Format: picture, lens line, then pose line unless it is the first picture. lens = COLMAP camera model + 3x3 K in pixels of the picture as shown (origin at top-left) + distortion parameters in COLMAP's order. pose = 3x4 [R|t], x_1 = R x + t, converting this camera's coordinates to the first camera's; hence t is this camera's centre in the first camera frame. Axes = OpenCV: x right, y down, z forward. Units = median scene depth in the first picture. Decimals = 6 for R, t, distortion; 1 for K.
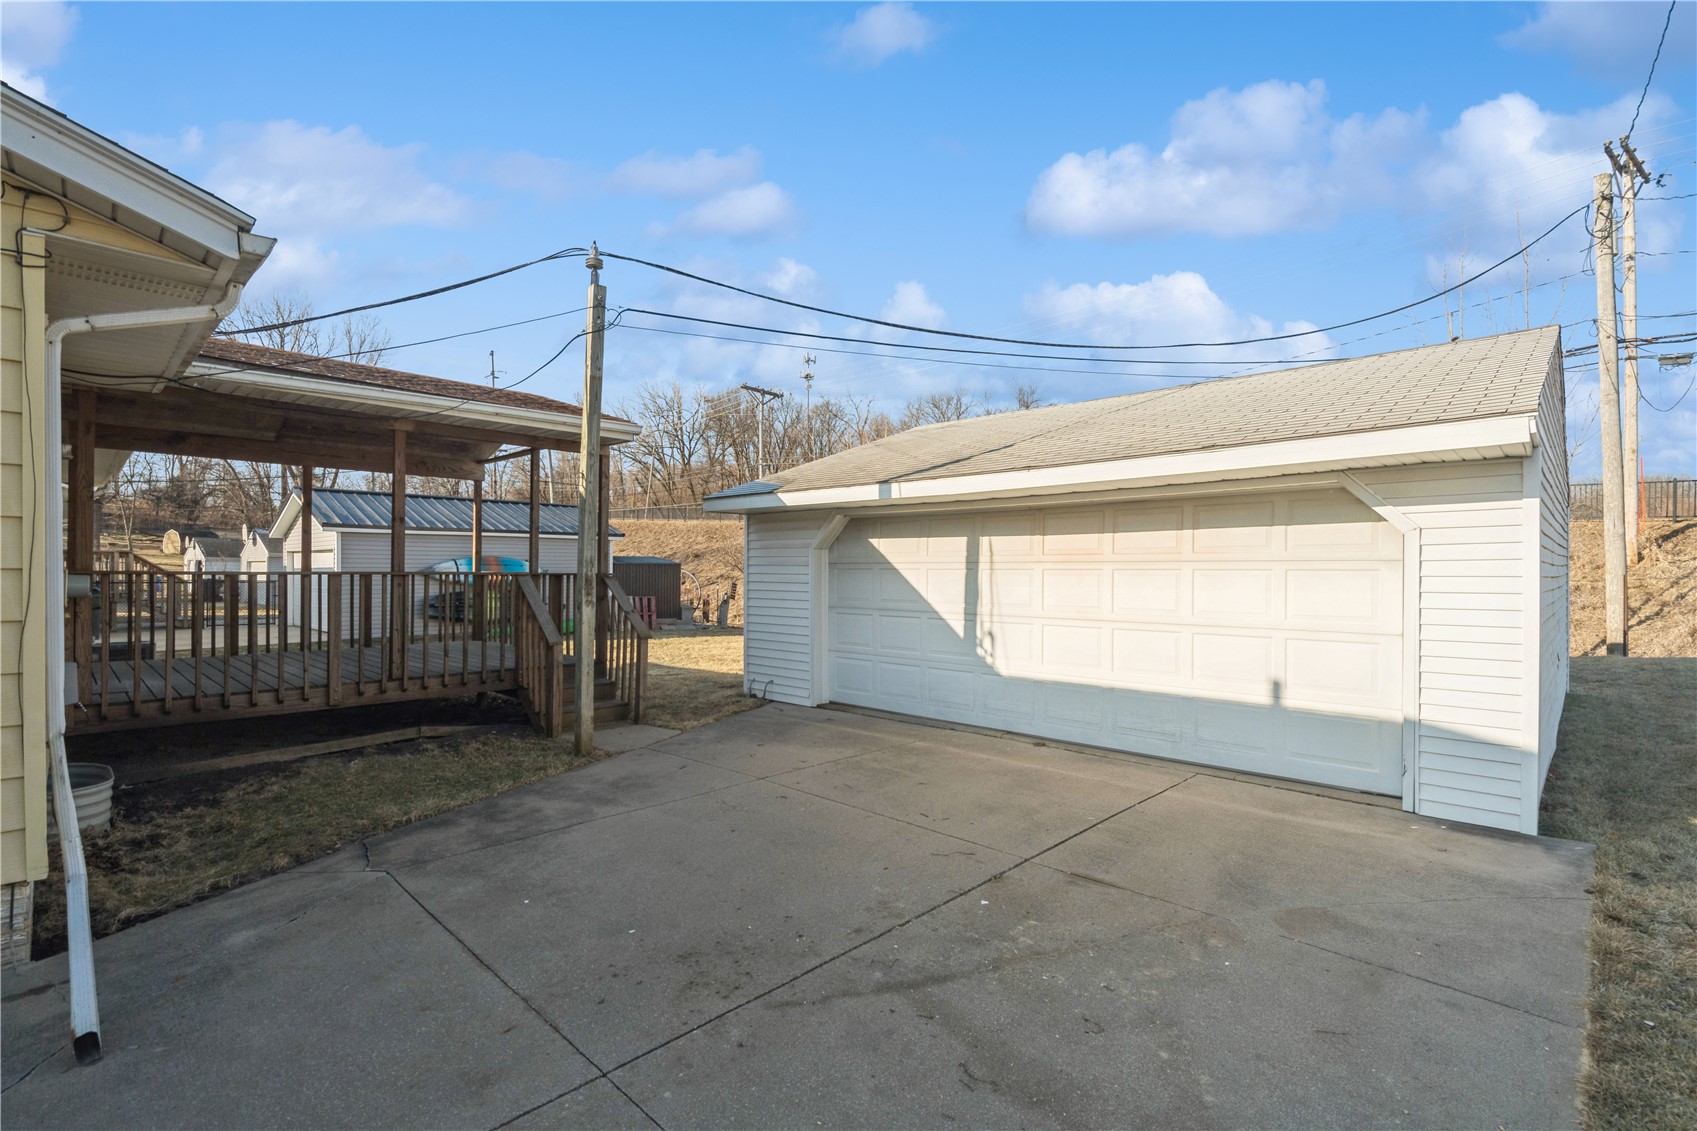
lens RADIAL K [[767.5, 0, 844.2], [0, 767.5, 555.0], [0, 0, 1]] dist [0.002667, 0.000161]
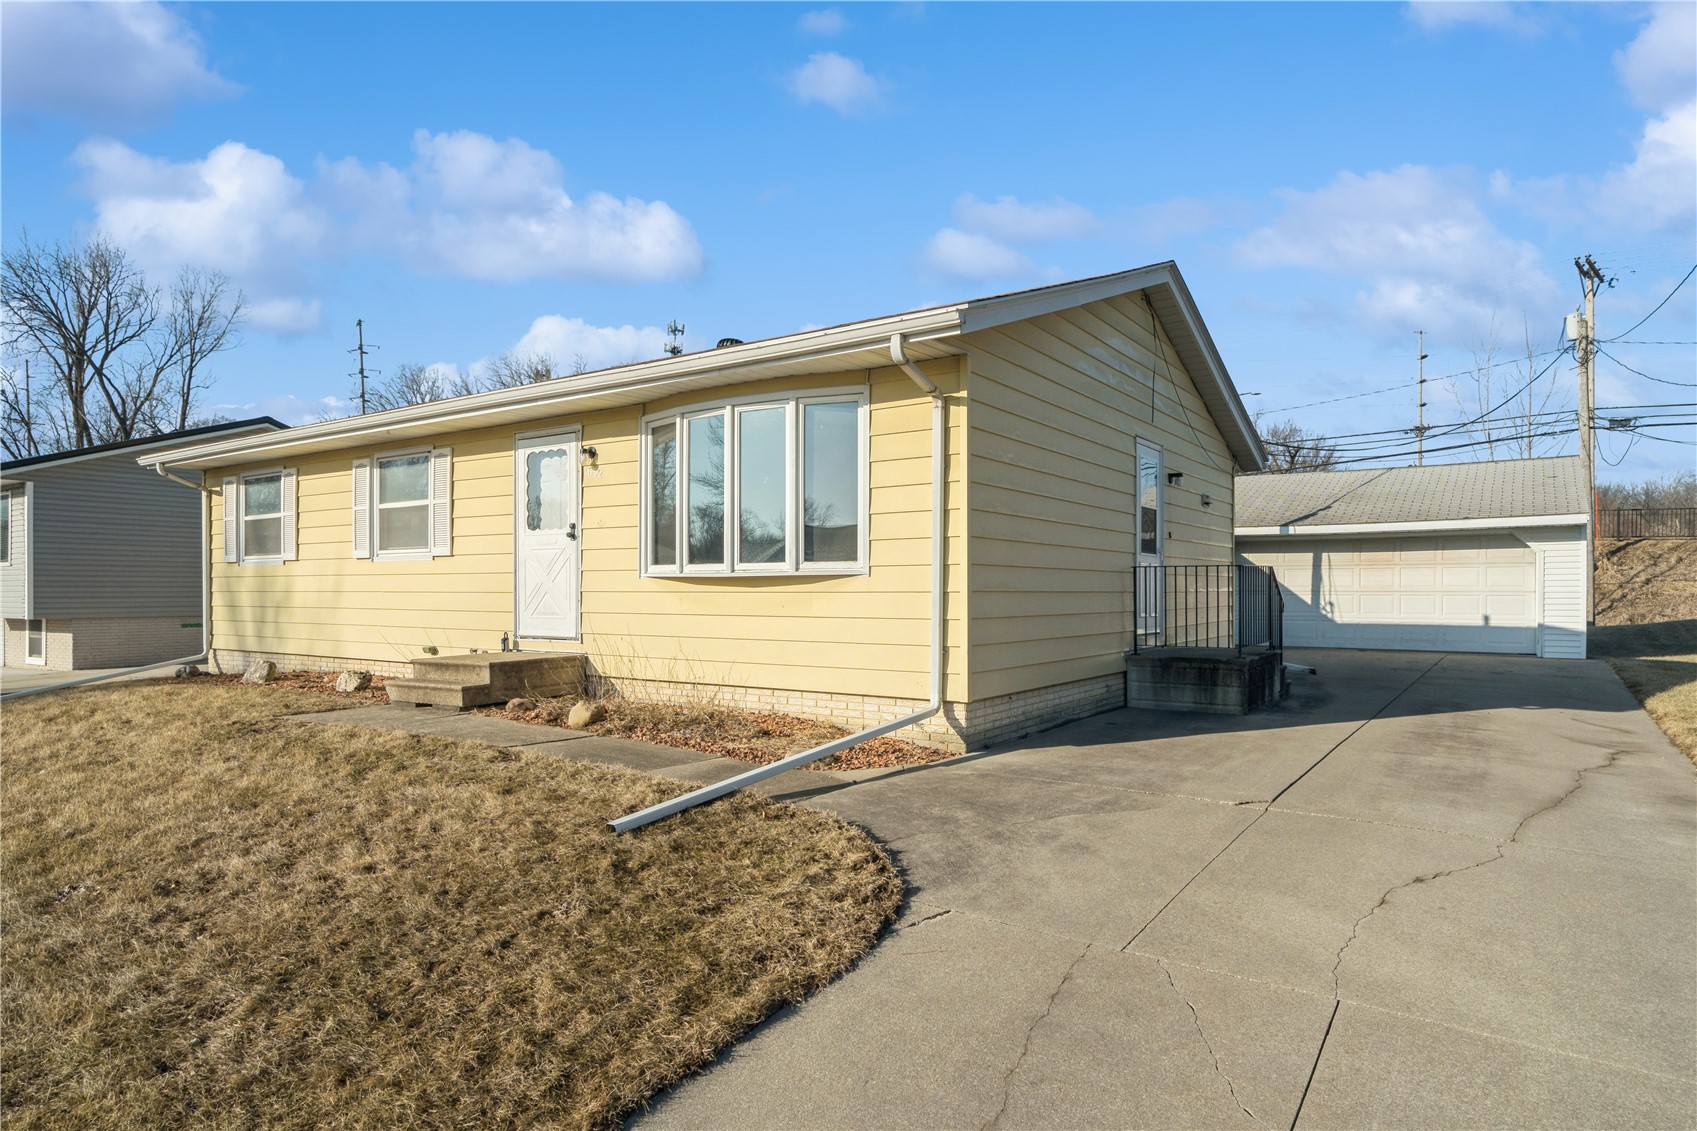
lens RADIAL K [[977.0, 0, 847.6], [0, 977.0, 574.2], [0, 0, 1]] dist [0.024868, 0.002131]
pose [[0.986058, -0.002405, 0.166387, -1.439001], [0.002204, 0.999997, 0.001394, 0.024389], [-0.166390, -0.001007, 0.986060, -1.294319]]
